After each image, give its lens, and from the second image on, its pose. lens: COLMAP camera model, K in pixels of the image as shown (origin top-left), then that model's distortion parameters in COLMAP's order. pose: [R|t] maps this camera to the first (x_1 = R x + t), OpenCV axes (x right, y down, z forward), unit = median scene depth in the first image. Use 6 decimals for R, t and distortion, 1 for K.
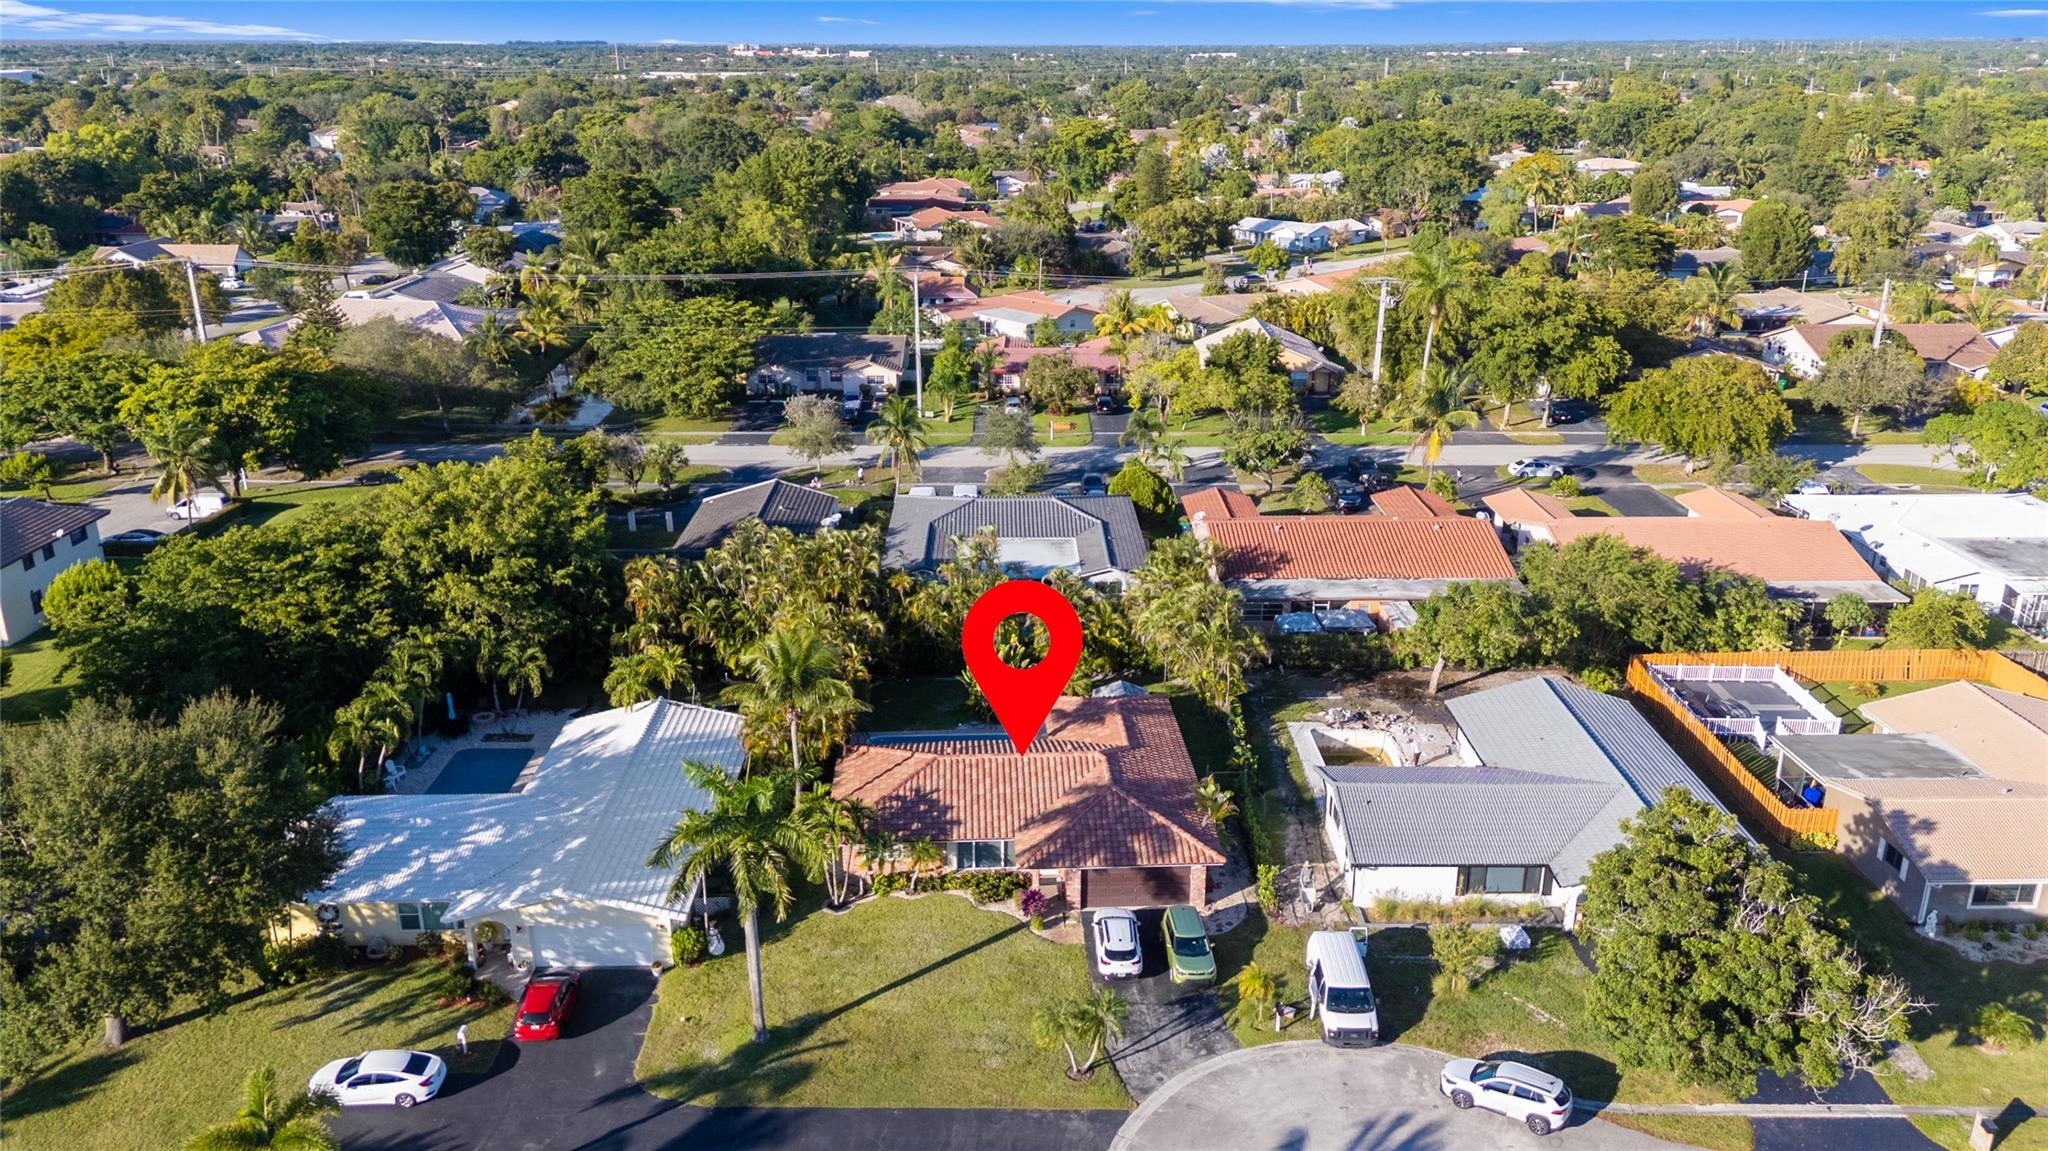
lens RADIAL K [[1537.3, 0, 1028.0], [0, 1537.3, 524.0], [0, 0, 1]] dist [0.081741, -0.094342]
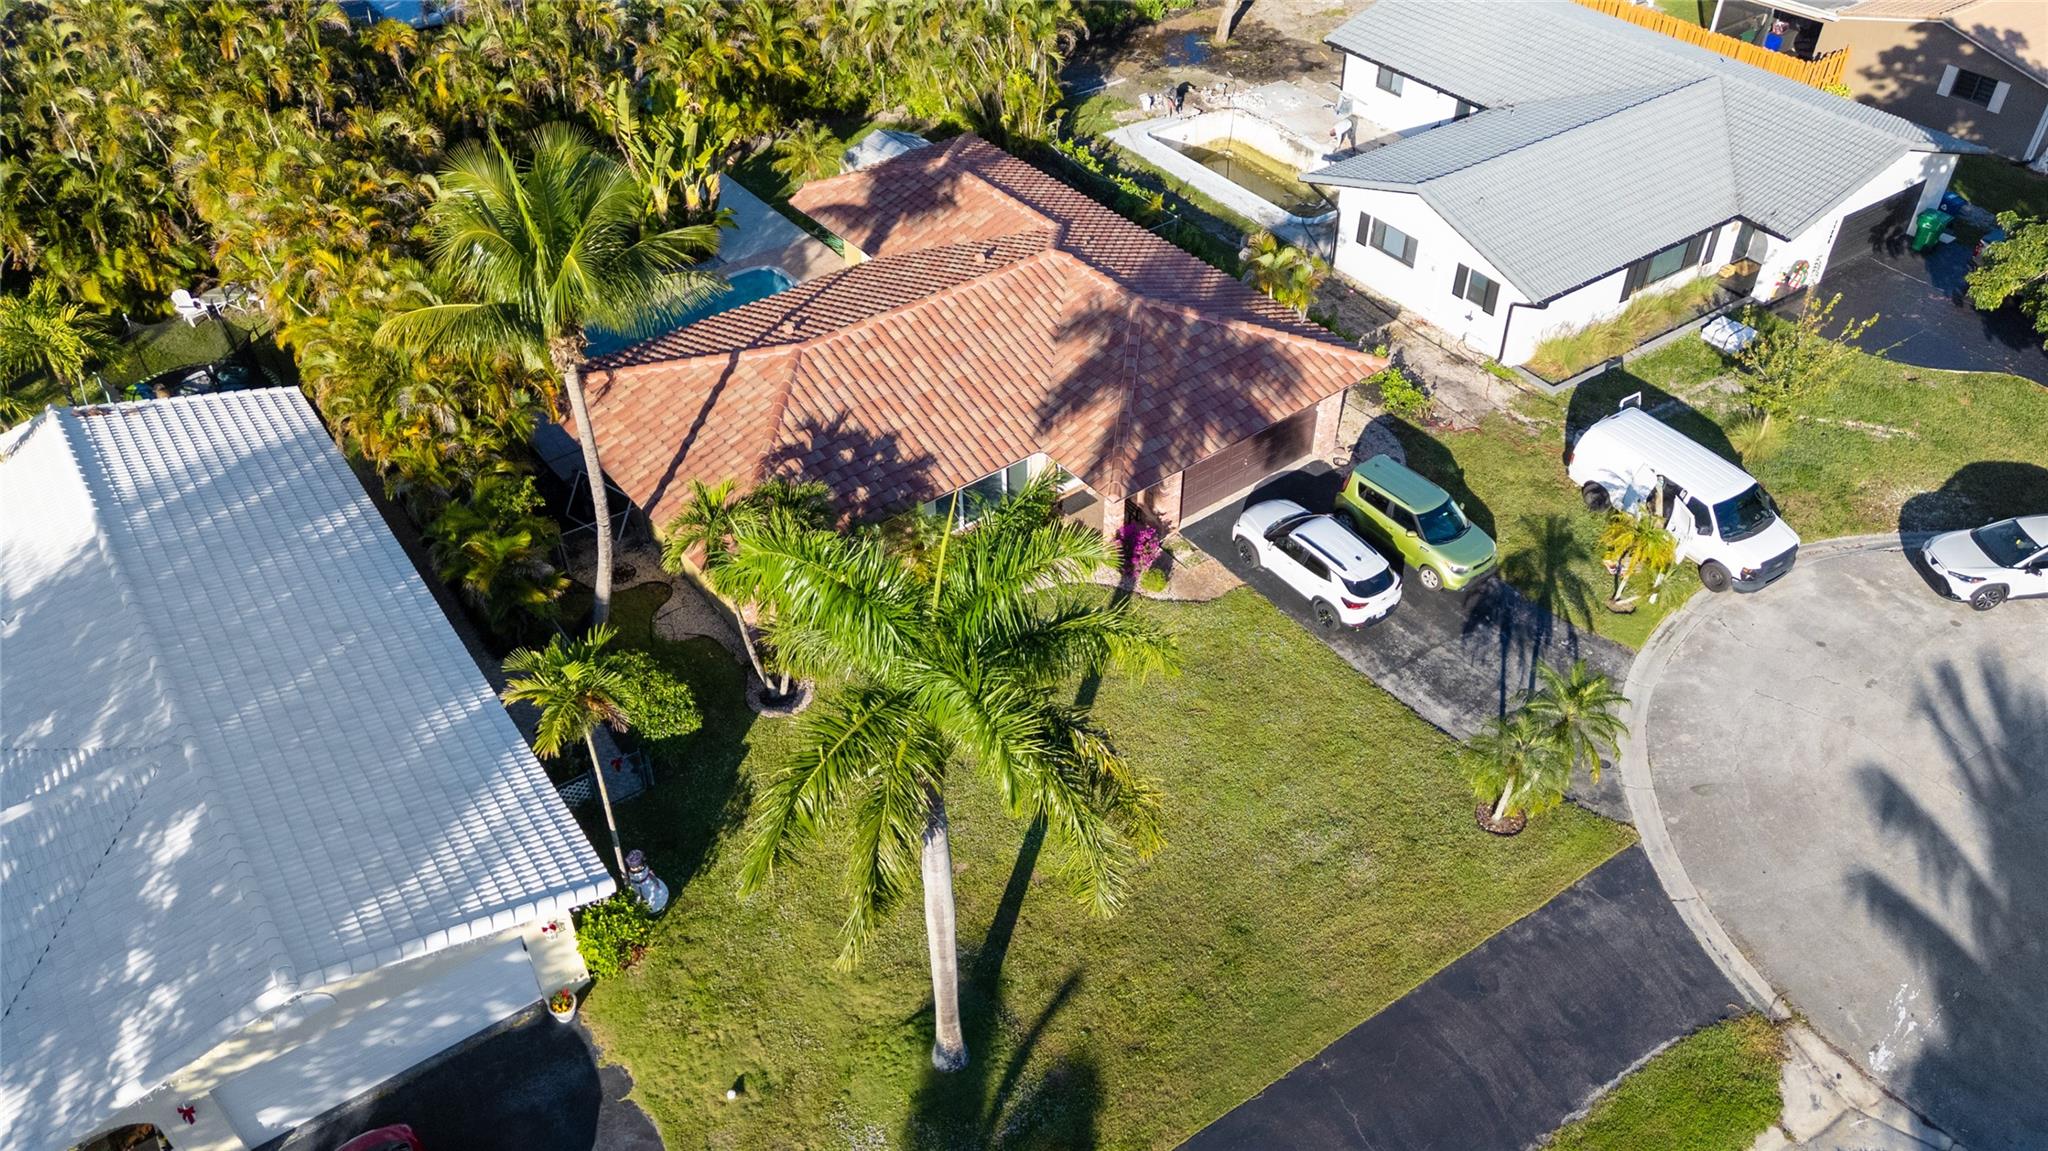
lens RADIAL K [[1501.6, 0, 1029.2], [0, 1501.6, 584.0], [0, 0, 1]] dist [0.081574, -0.085418]
pose [[0.824275, -0.370815, 0.427863, -0.242462], [0.176827, 0.886488, 0.427635, 0.024563], [-0.537869, -0.276832, 0.796280, 0.570157]]
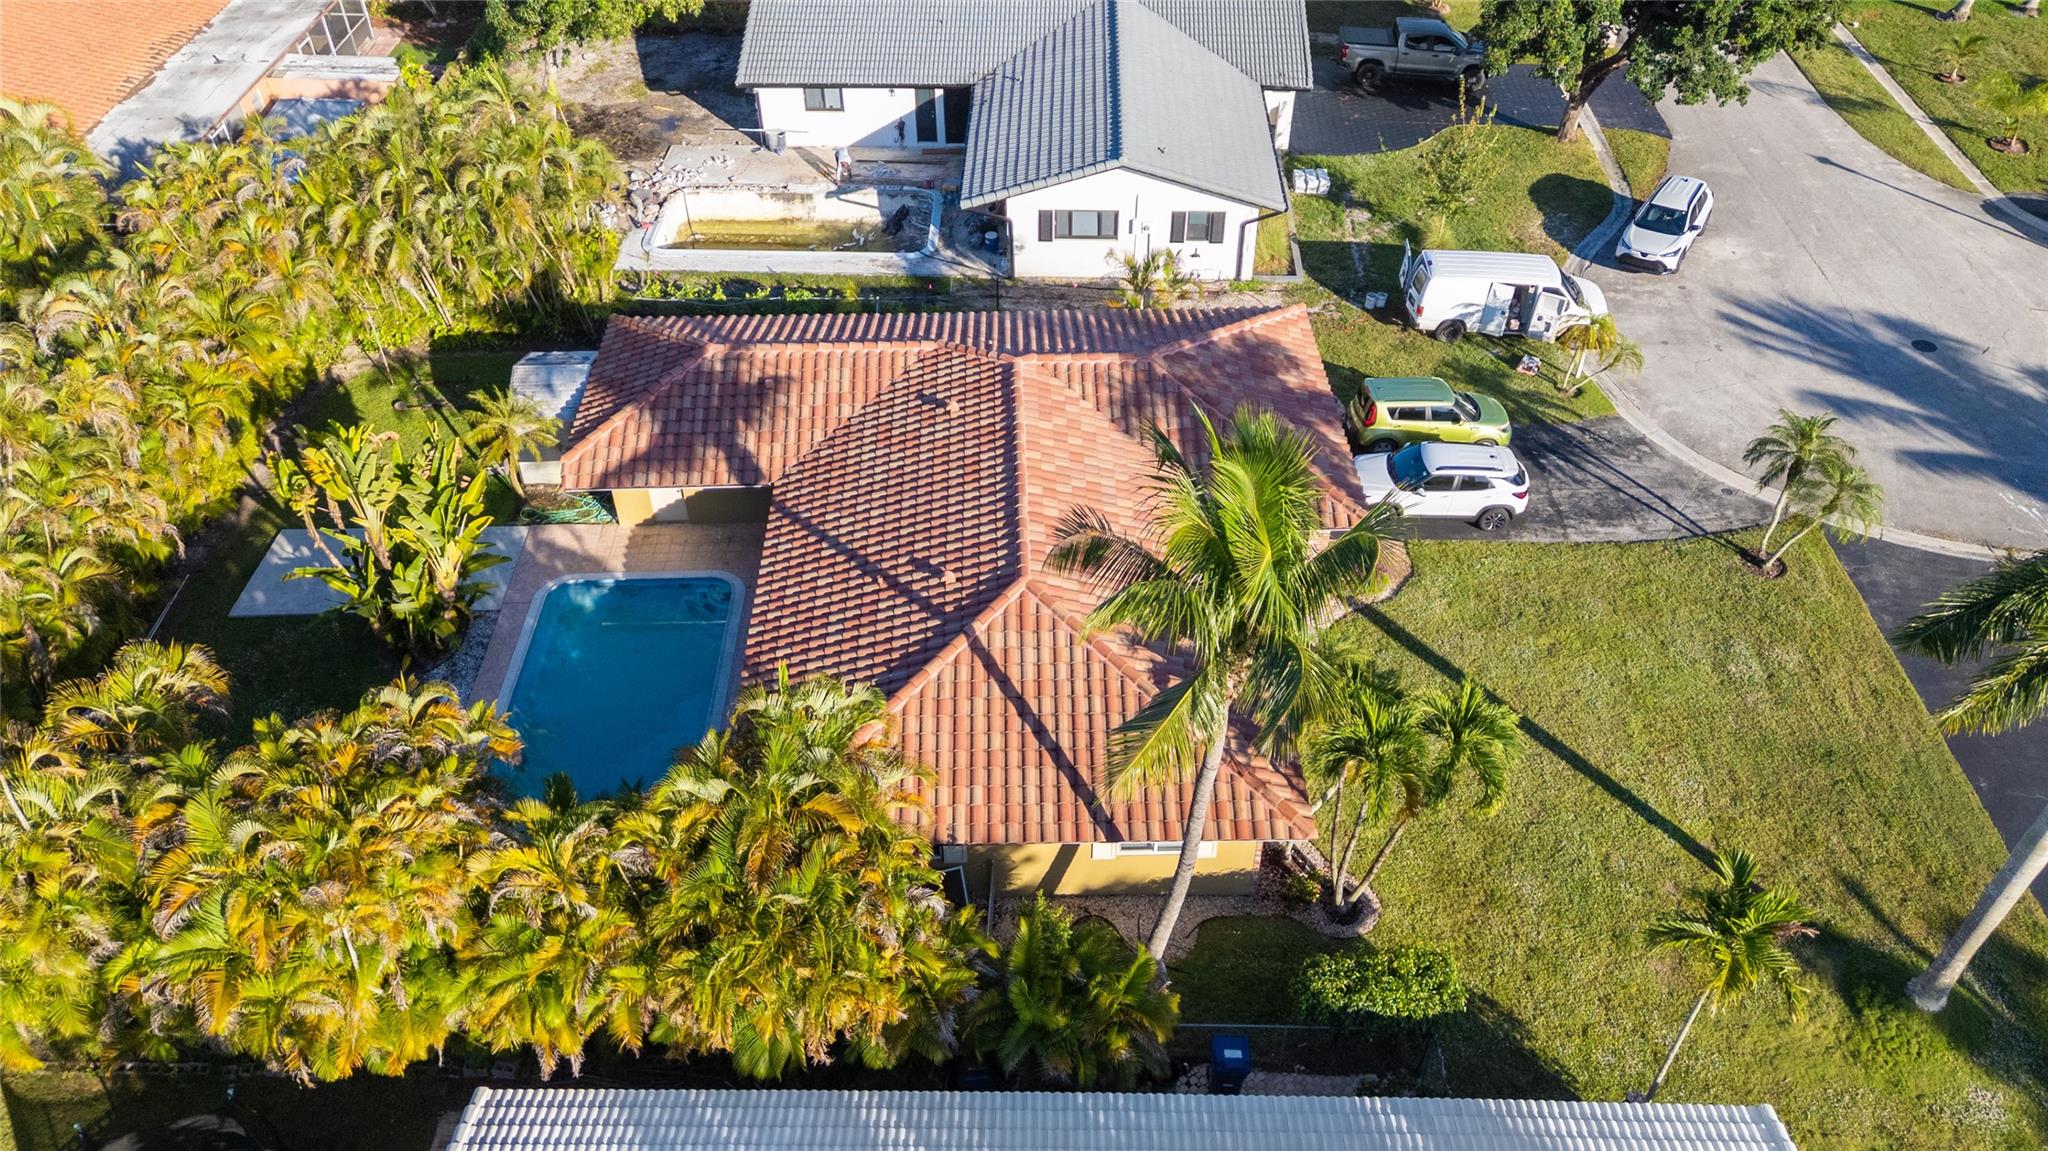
lens RADIAL K [[1501.6, 0, 1029.2], [0, 1501.6, 584.0], [0, 0, 1]] dist [0.081574, -0.085418]
pose [[0.031223, -0.658389, 0.752030, -0.366779], [0.302369, 0.723364, 0.620739, -0.093799], [-0.952679, 0.208009, 0.221662, 0.944803]]
